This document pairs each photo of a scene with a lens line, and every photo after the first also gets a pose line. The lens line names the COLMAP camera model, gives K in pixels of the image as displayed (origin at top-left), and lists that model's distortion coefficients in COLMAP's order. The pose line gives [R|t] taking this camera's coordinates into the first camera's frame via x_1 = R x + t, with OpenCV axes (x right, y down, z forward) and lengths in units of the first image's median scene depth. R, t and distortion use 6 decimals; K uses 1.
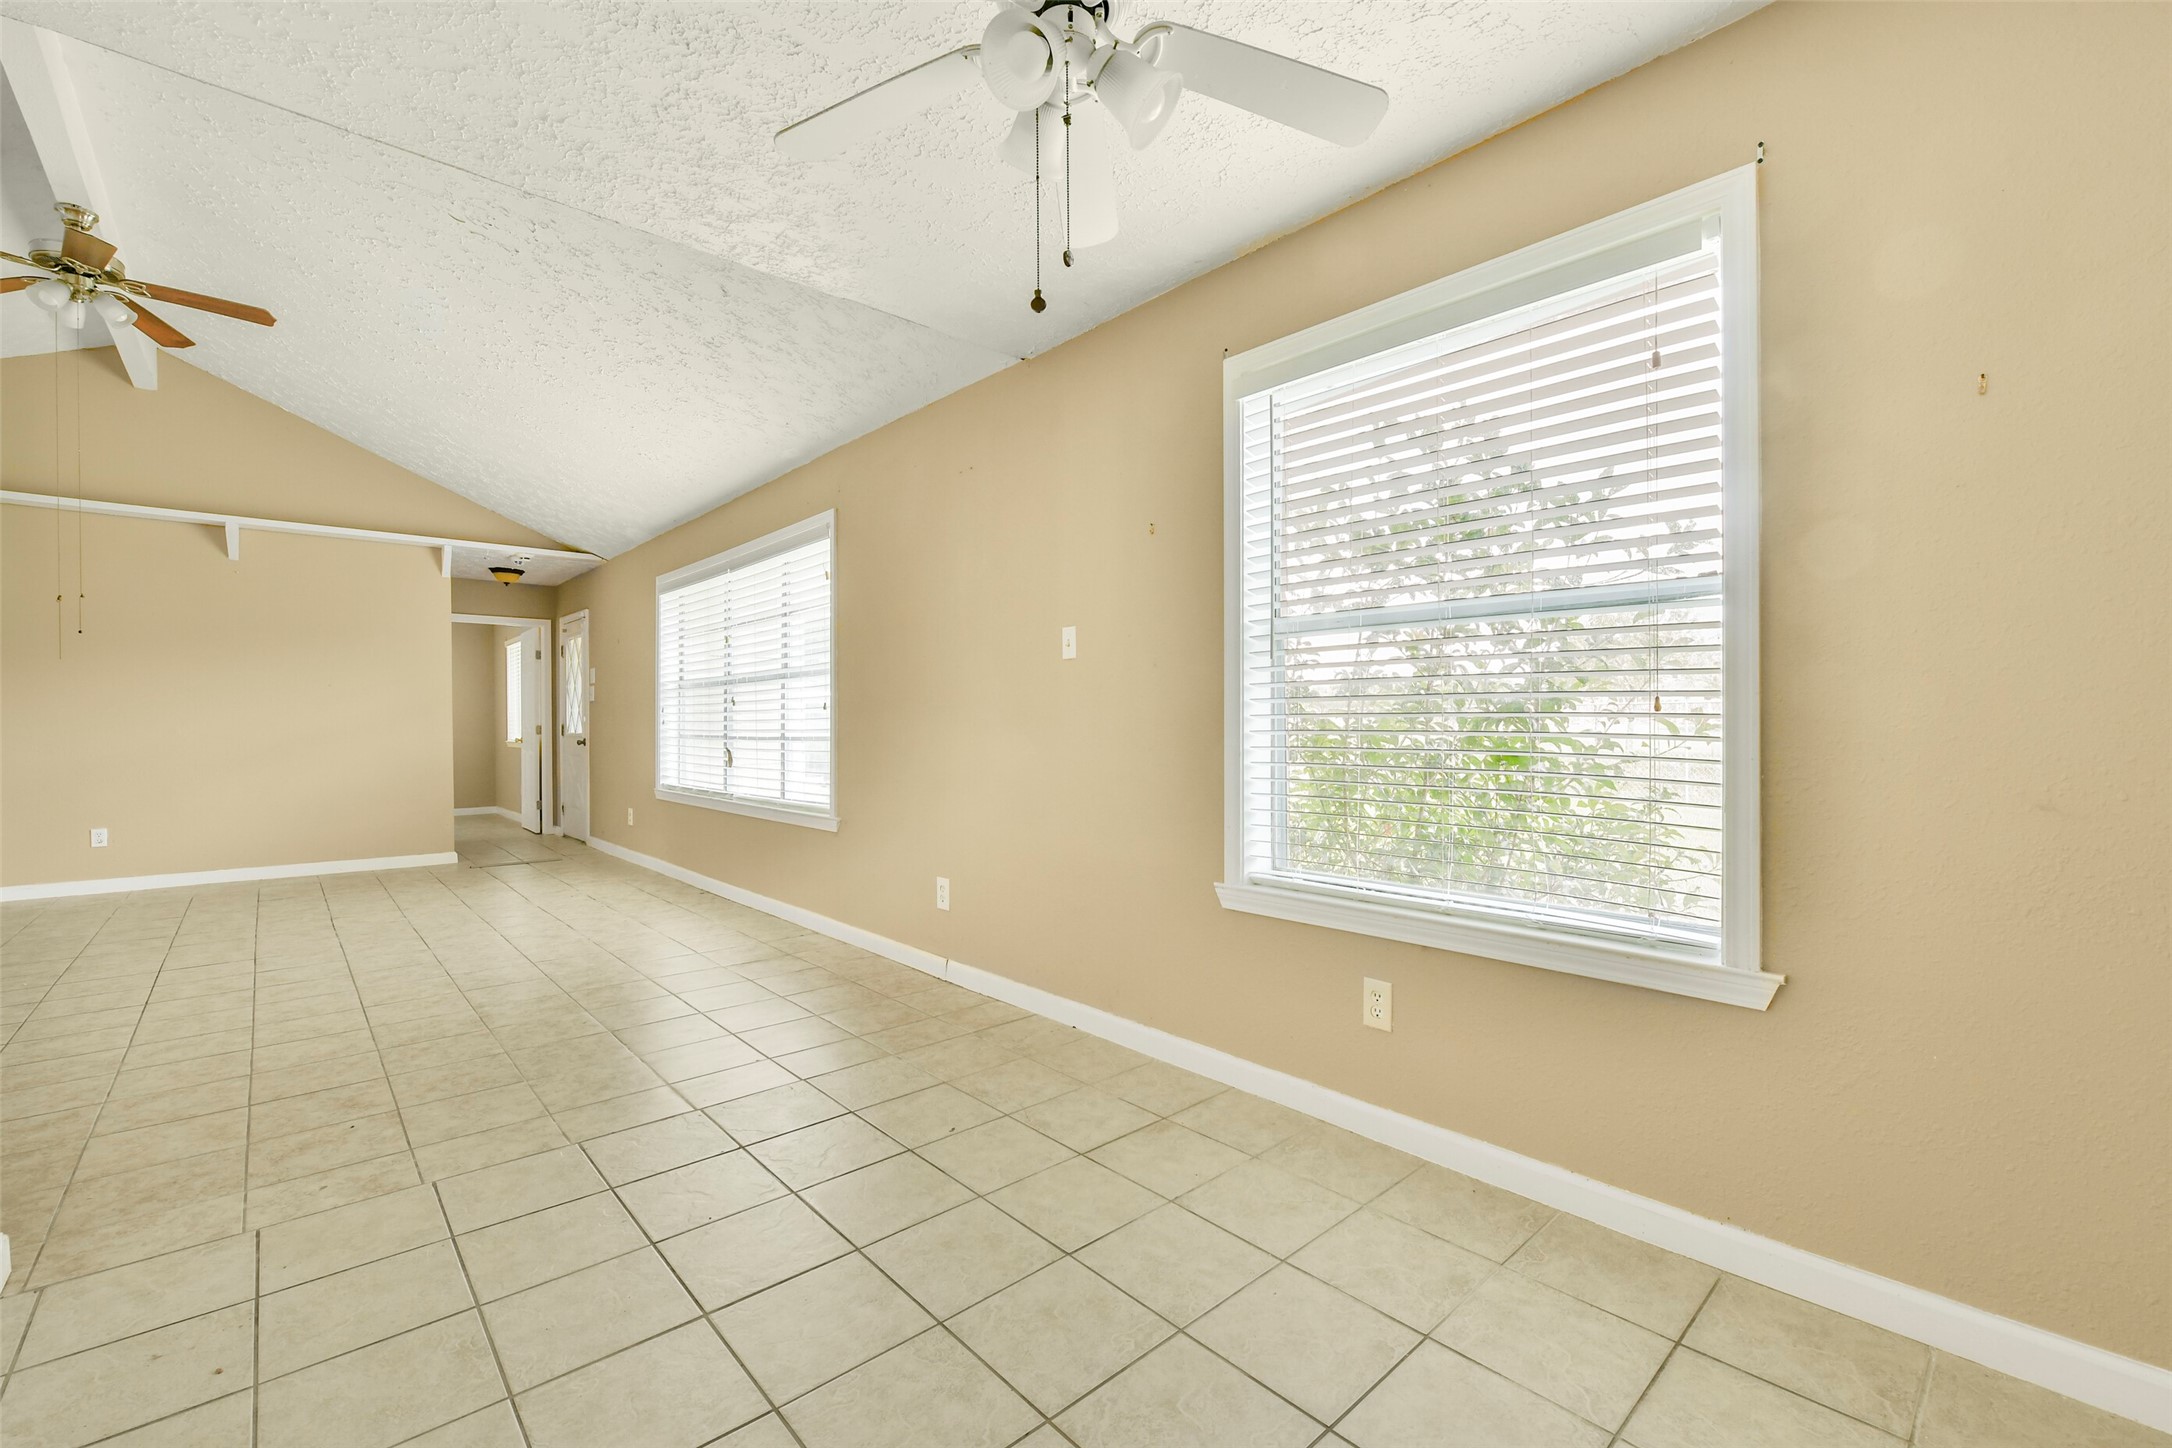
lens RADIAL K [[885.0, 0, 1095.3], [0, 885.0, 715.9], [0, 0, 1]] dist [-0.000874, 0.000038]
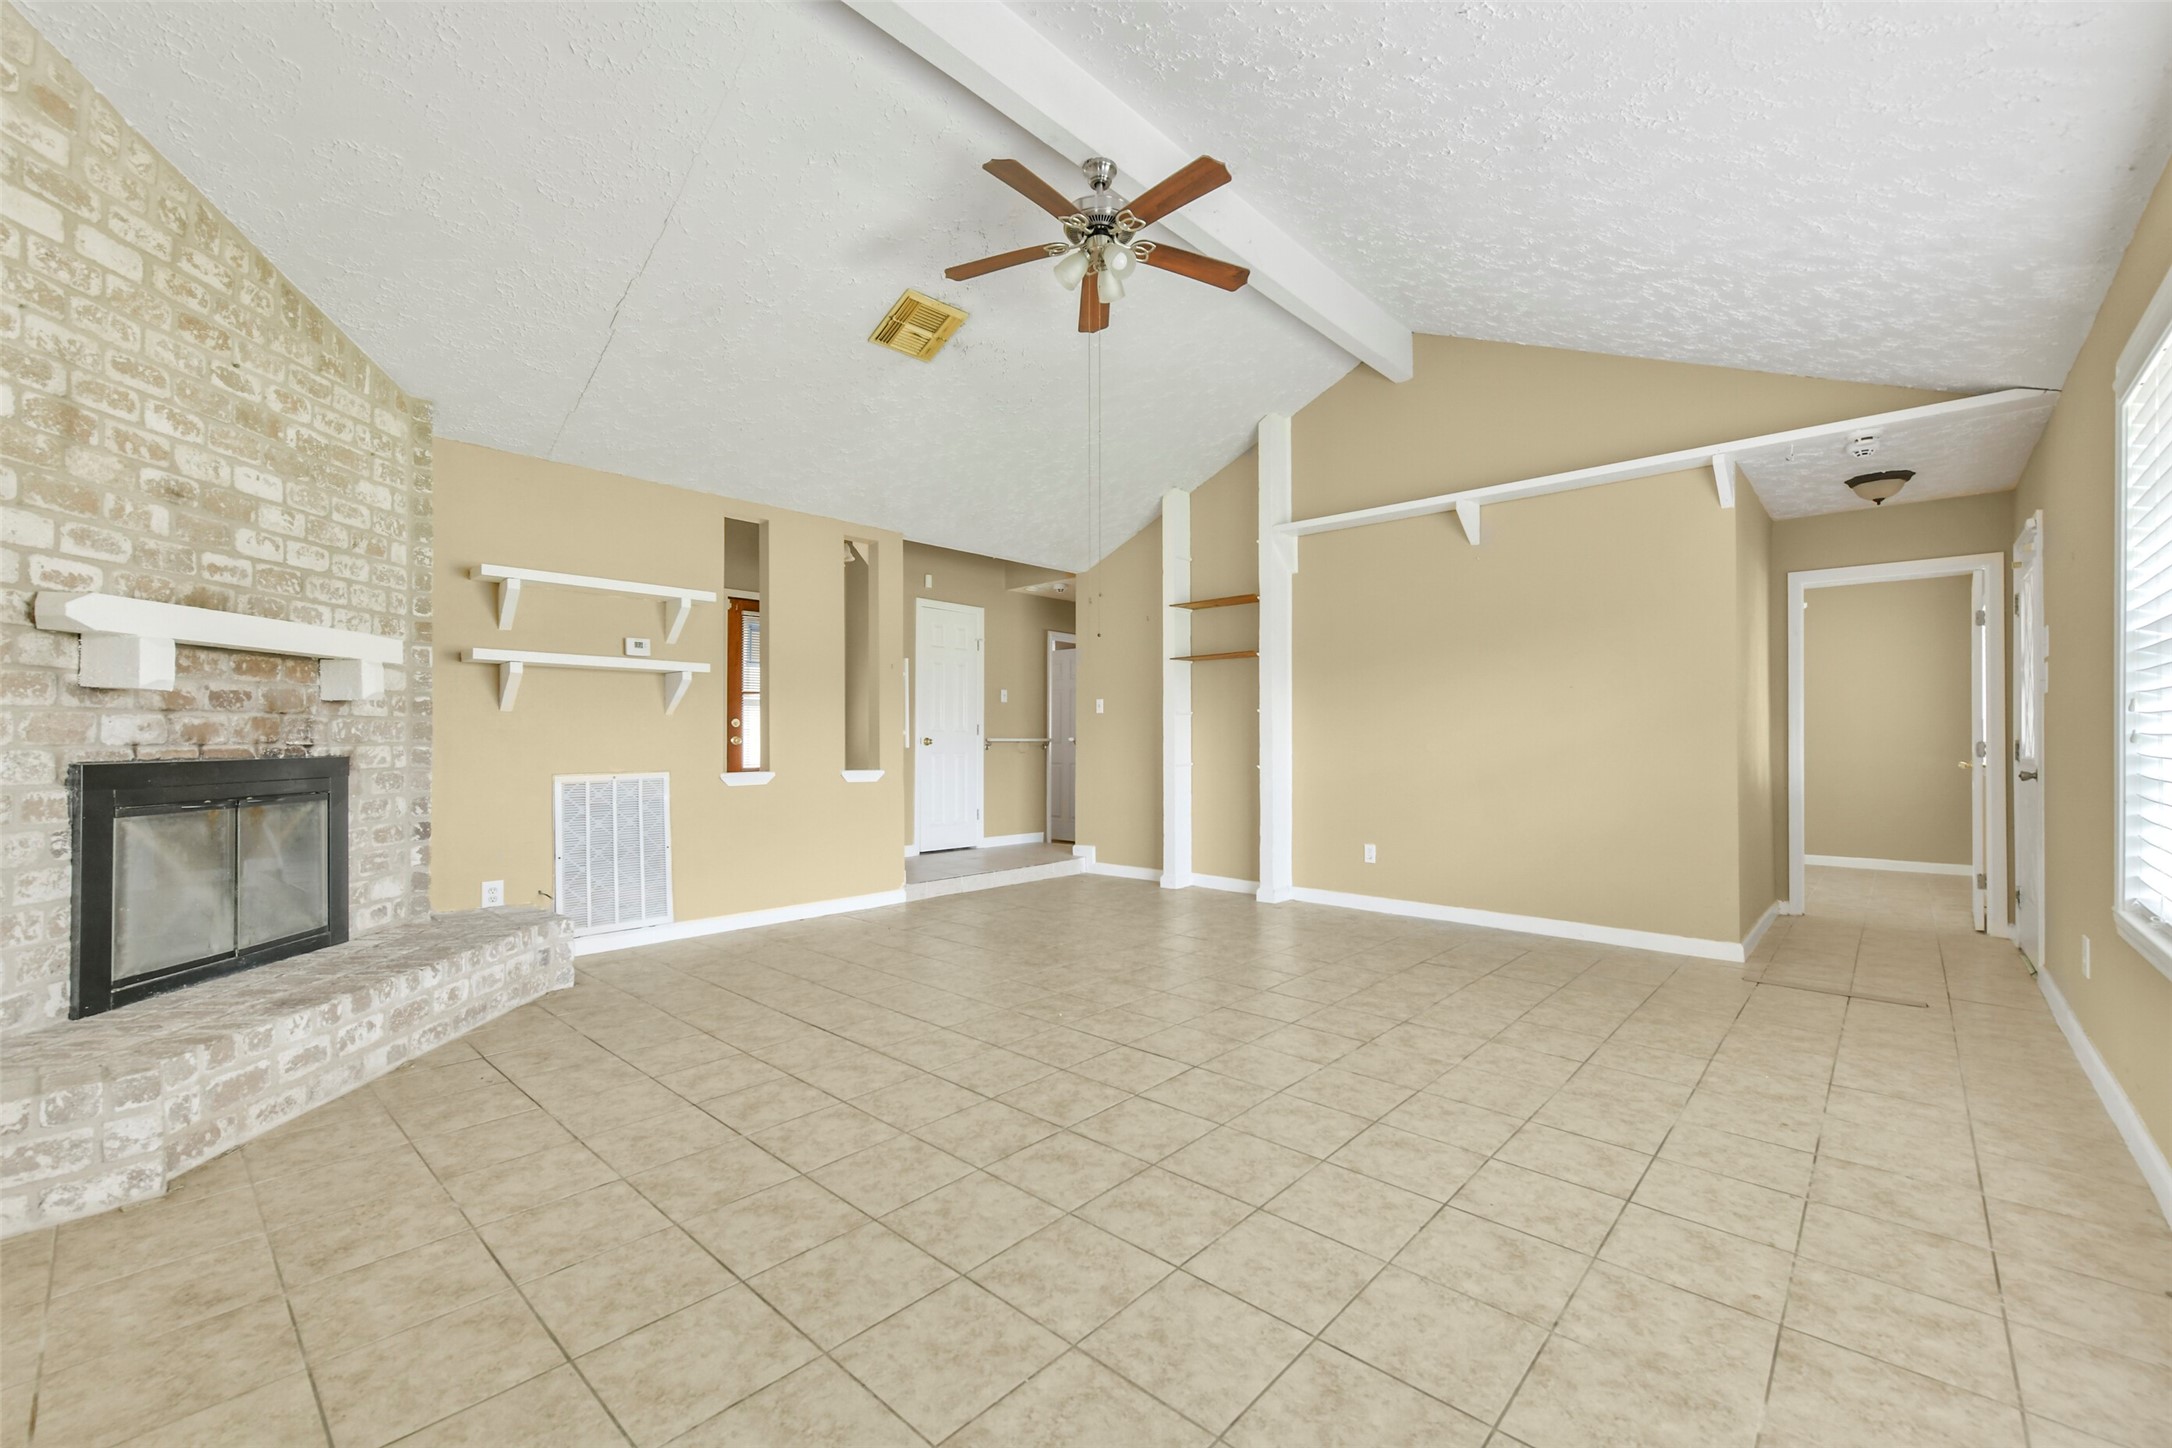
lens RADIAL K [[885.0, 0, 1088.2], [0, 885.0, 728.8], [0, 0, 1]] dist [-0.000874, 0.000038]
pose [[0.083229, -0.011108, -0.996469, -0.163179], [0.007764, 0.999915, -0.010498, 0.006576], [0.996500, -0.006863, 0.083308, 0.571392]]
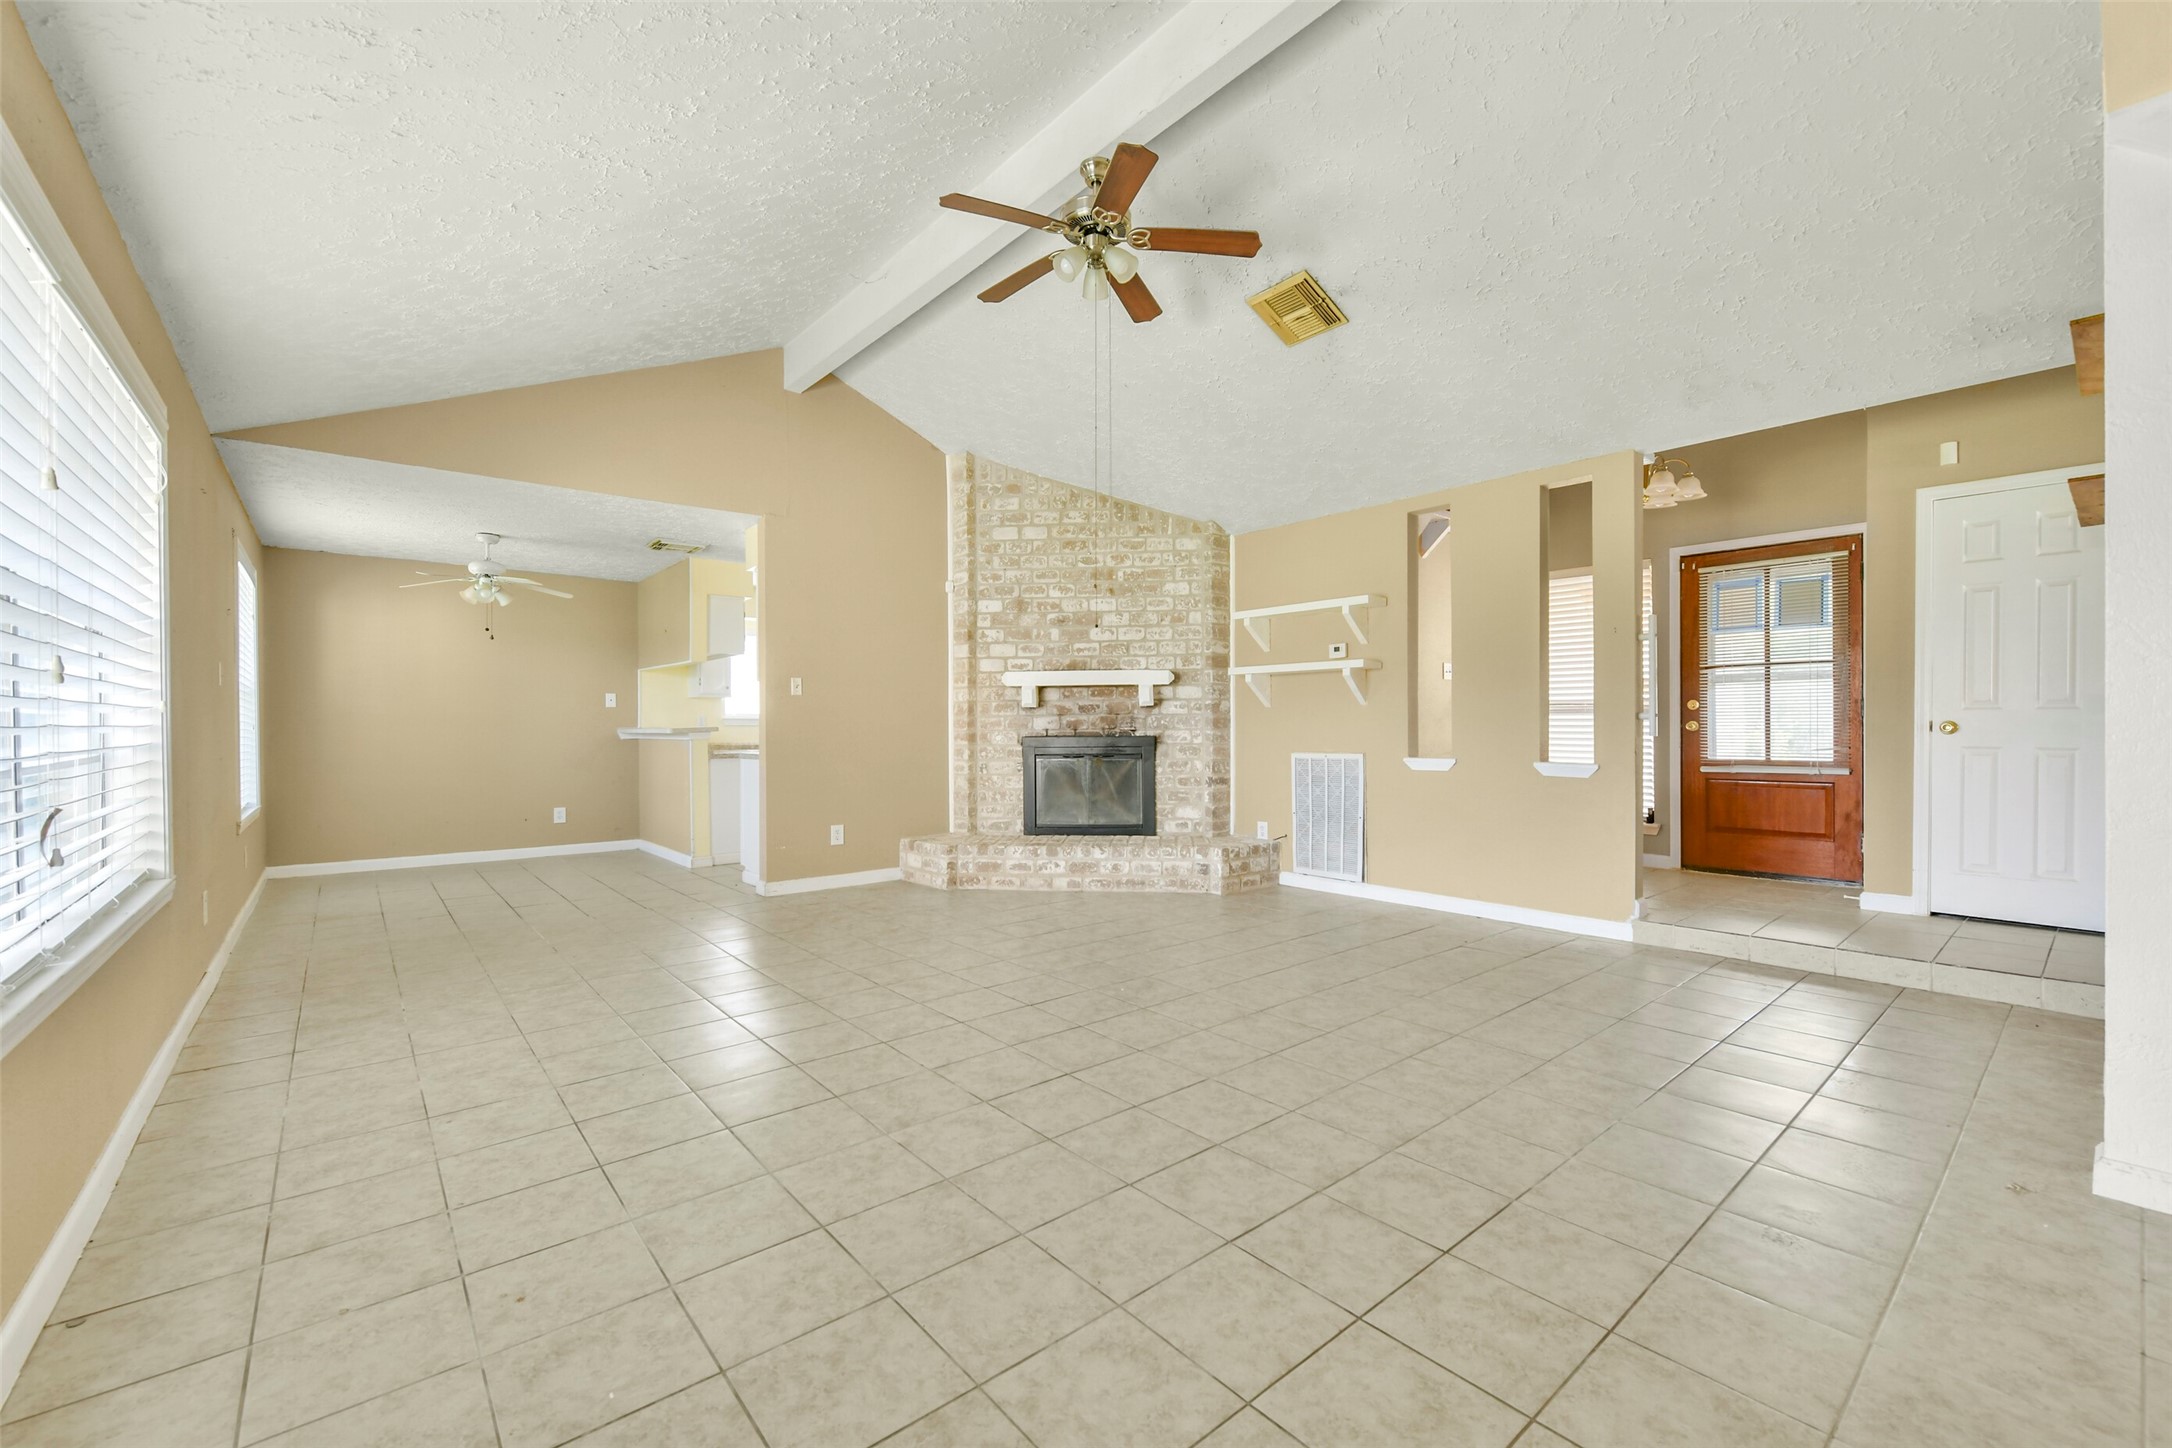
lens RADIAL K [[885.0, 0, 1097.4], [0, 885.0, 726.2], [0, 0, 1]] dist [-0.000874, 0.000038]
pose [[-0.999248, 0.005539, 0.038379, -0.803771], [0.005251, 0.999957, -0.007609, 0.010930], [-0.038419, -0.007402, -0.999234, 1.268062]]
